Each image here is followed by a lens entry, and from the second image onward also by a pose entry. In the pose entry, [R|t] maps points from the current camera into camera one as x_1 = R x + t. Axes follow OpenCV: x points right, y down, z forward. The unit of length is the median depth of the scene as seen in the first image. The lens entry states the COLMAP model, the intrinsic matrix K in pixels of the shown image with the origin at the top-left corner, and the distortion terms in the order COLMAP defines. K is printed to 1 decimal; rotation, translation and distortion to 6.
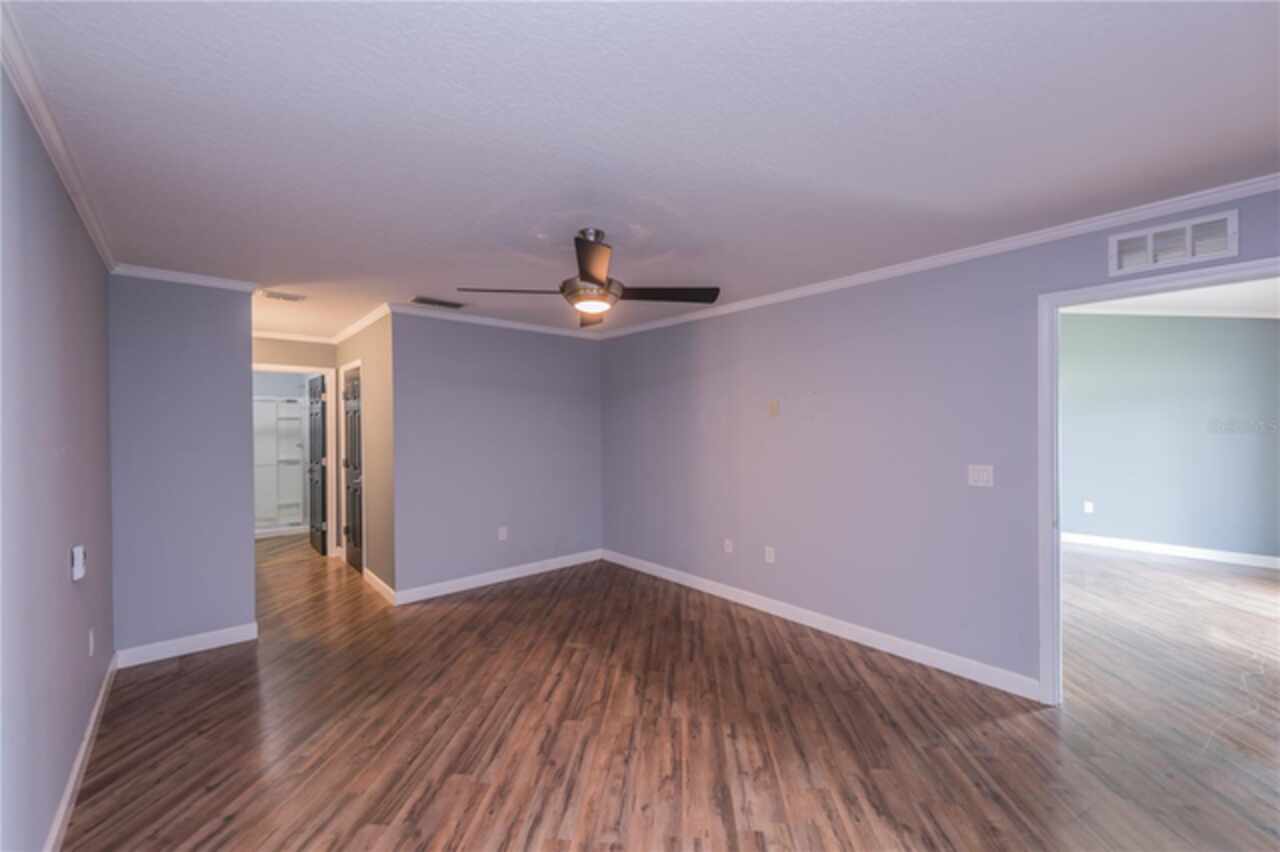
lens RADIAL K [[501.7, 0, 643.6], [0, 501.7, 428.3], [0, 0, 1]] dist [0.017054, -0.000191]
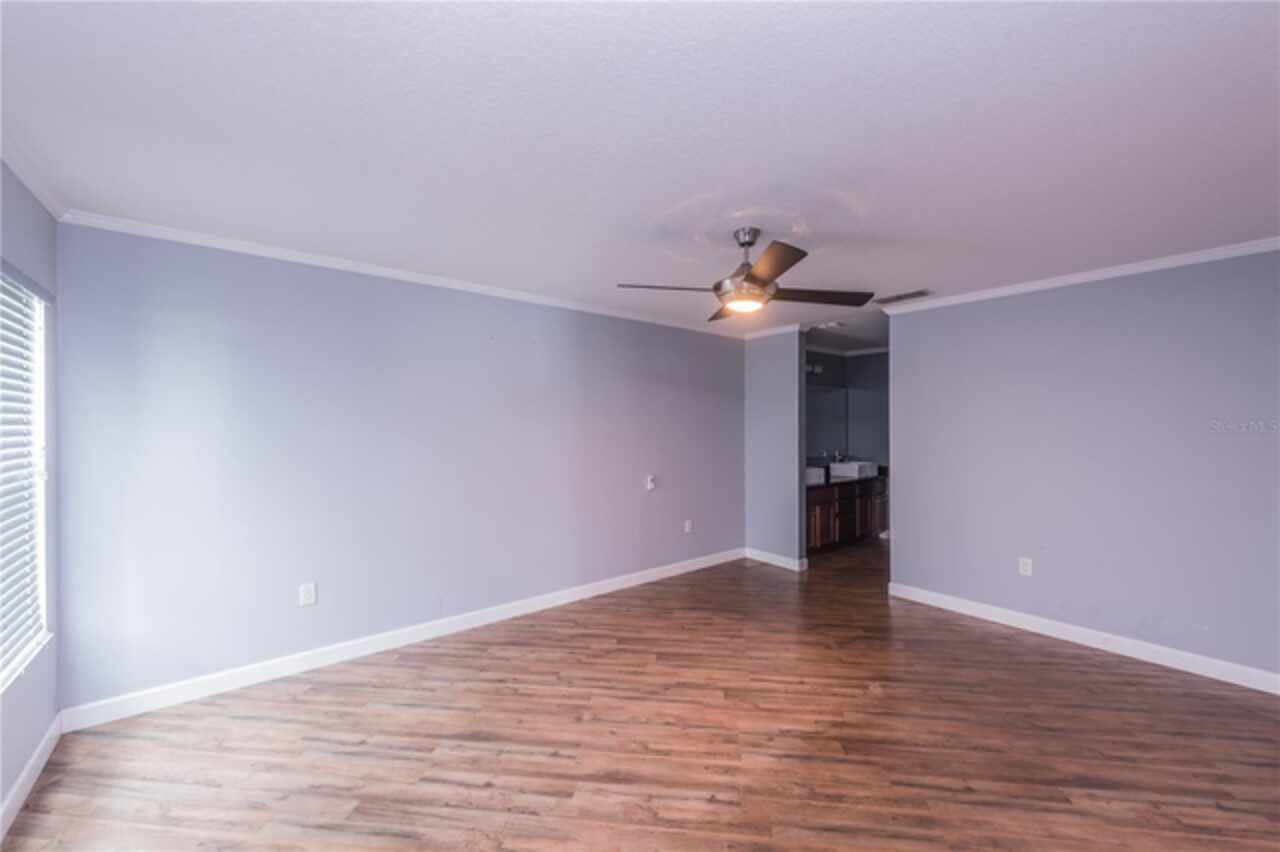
lens RADIAL K [[501.7, 0, 643.6], [0, 501.7, 428.3], [0, 0, 1]] dist [0.017054, -0.000191]
pose [[-0.039026, 0.010912, -0.999179, 0.999799], [-0.003591, 0.999932, 0.011061, -0.007797], [0.999232, 0.004020, -0.038984, 0.914421]]
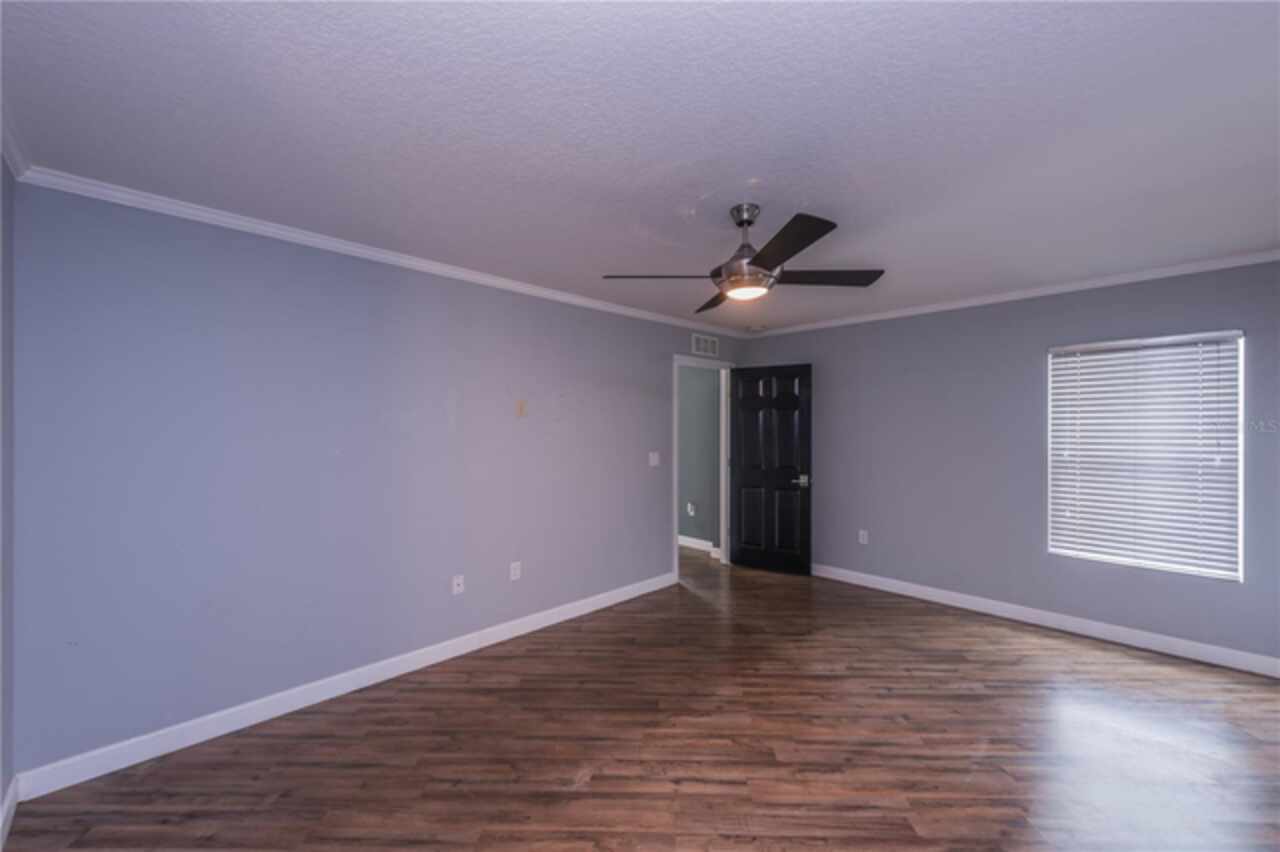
lens RADIAL K [[501.7, 0, 643.6], [0, 501.7, 428.3], [0, 0, 1]] dist [0.017054, -0.000191]
pose [[-0.056495, 0.003749, 0.998396, -1.078370], [0.005205, 0.999980, -0.003460, 0.002790], [-0.998389, 0.005001, -0.056514, 1.349061]]
